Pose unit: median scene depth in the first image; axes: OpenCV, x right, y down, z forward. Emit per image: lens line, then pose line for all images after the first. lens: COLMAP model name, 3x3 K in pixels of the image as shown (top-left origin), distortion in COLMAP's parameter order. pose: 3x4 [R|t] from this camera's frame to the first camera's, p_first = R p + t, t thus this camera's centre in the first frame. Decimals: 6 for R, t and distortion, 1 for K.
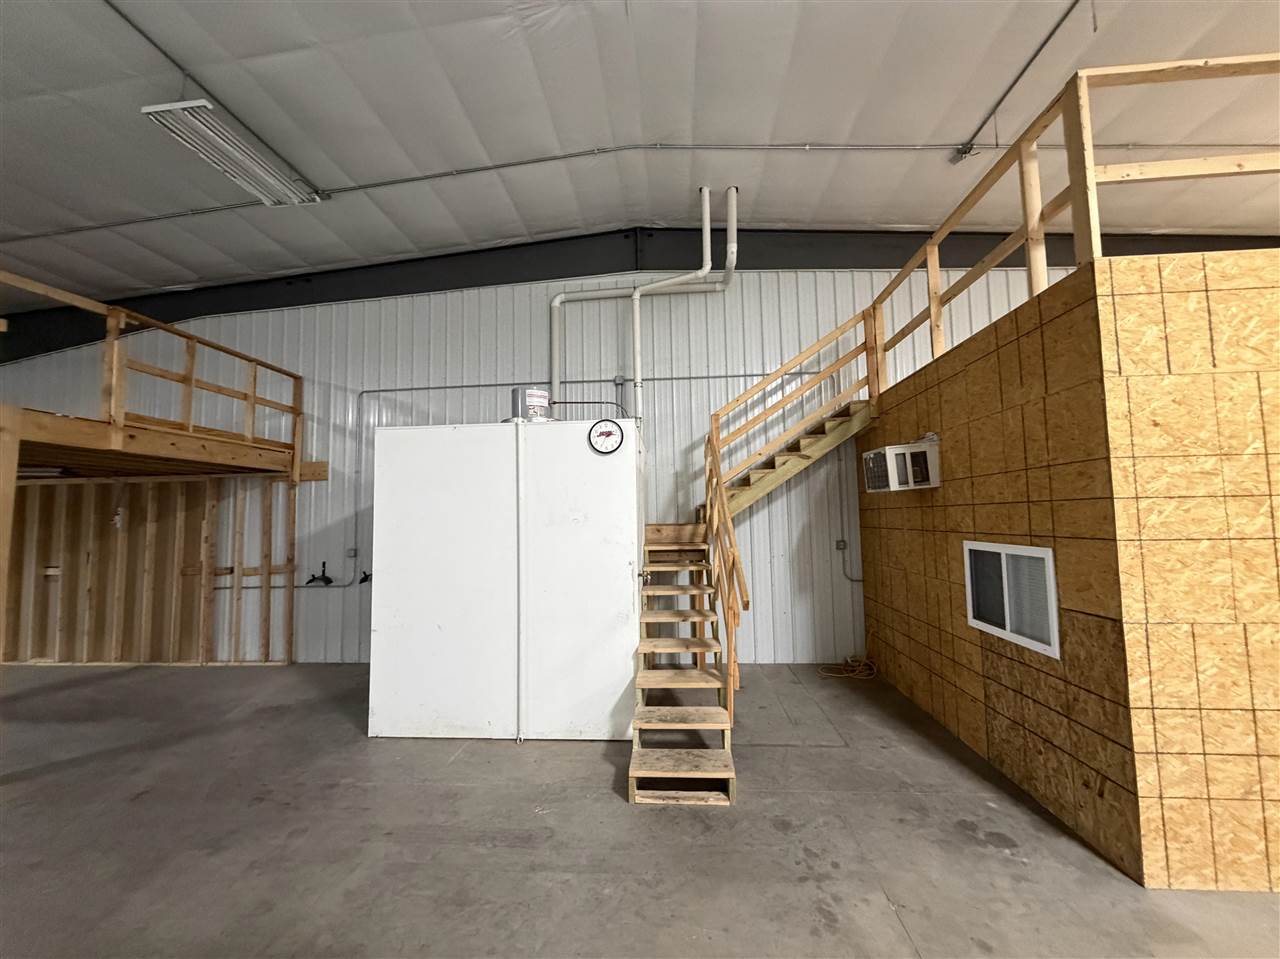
lens RADIAL K [[508.6, 0, 640.0], [0, 508.6, 479.5], [0, 0, 1]] dist [-0.000725, 0.000291]
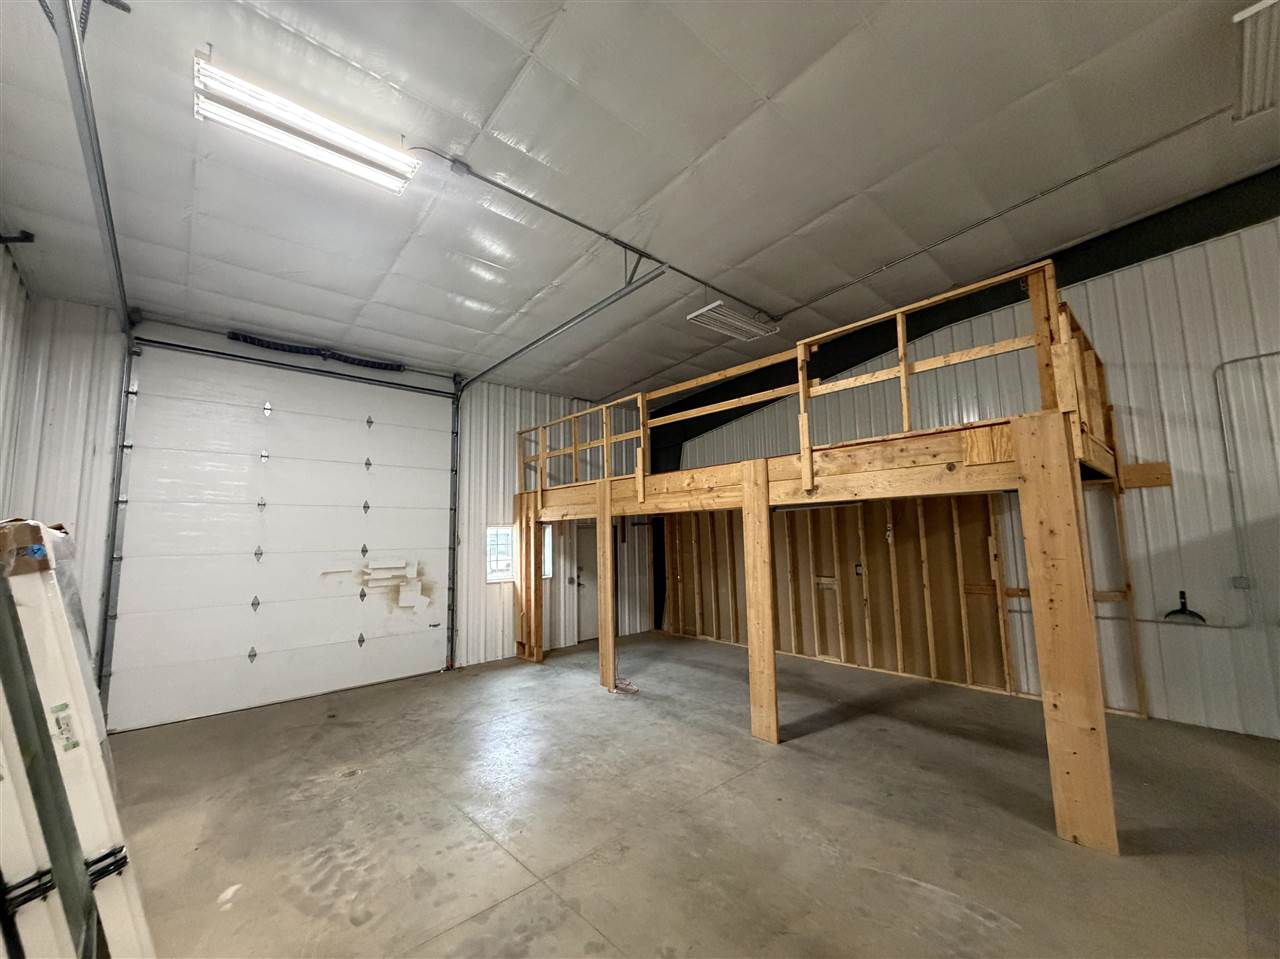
lens RADIAL K [[508.6, 0, 640.0], [0, 508.6, 479.5], [0, 0, 1]] dist [-0.000725, 0.000291]
pose [[0.726130, -0.071064, -0.683876, -0.682287], [0.058398, 0.997425, -0.041639, -0.023443], [0.685073, -0.009701, 0.728410, -0.123542]]
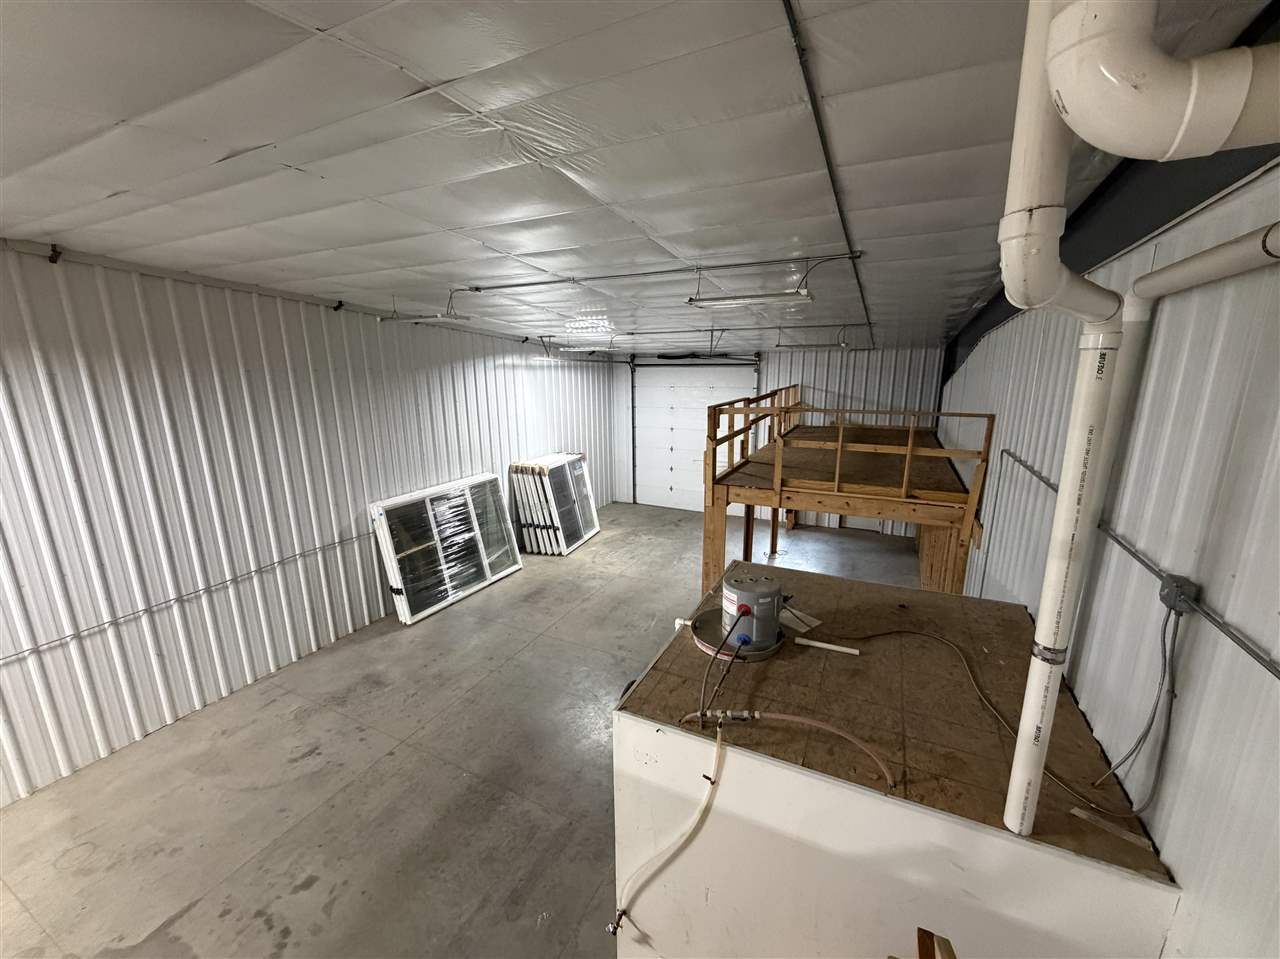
lens RADIAL K [[508.6, 0, 640.0], [0, 508.6, 479.5], [0, 0, 1]] dist [-0.000725, 0.000291]
pose [[-0.367926, 0.230311, -0.900881, 0.295449], [0.087307, 0.973117, 0.213121, -0.335173], [0.925747, -0.000240, -0.378143, 0.815835]]
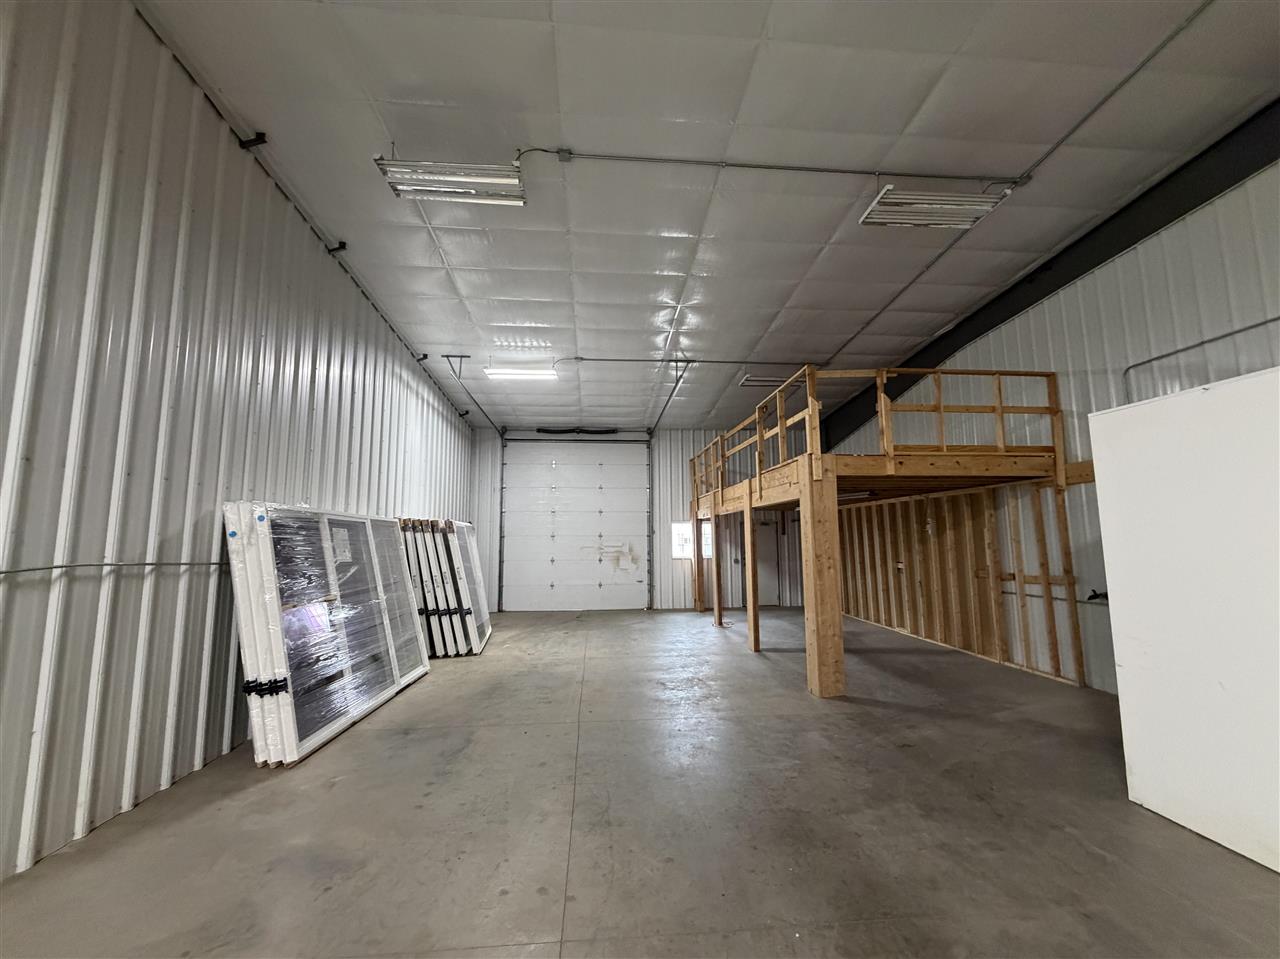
lens RADIAL K [[508.6, 0, 640.0], [0, 508.6, 479.5], [0, 0, 1]] dist [-0.000725, 0.000291]
pose [[0.163027, -0.096502, -0.981891, 0.106370], [0.080128, 0.993213, -0.084311, 0.009116], [0.983362, -0.064932, 0.169653, 0.091005]]
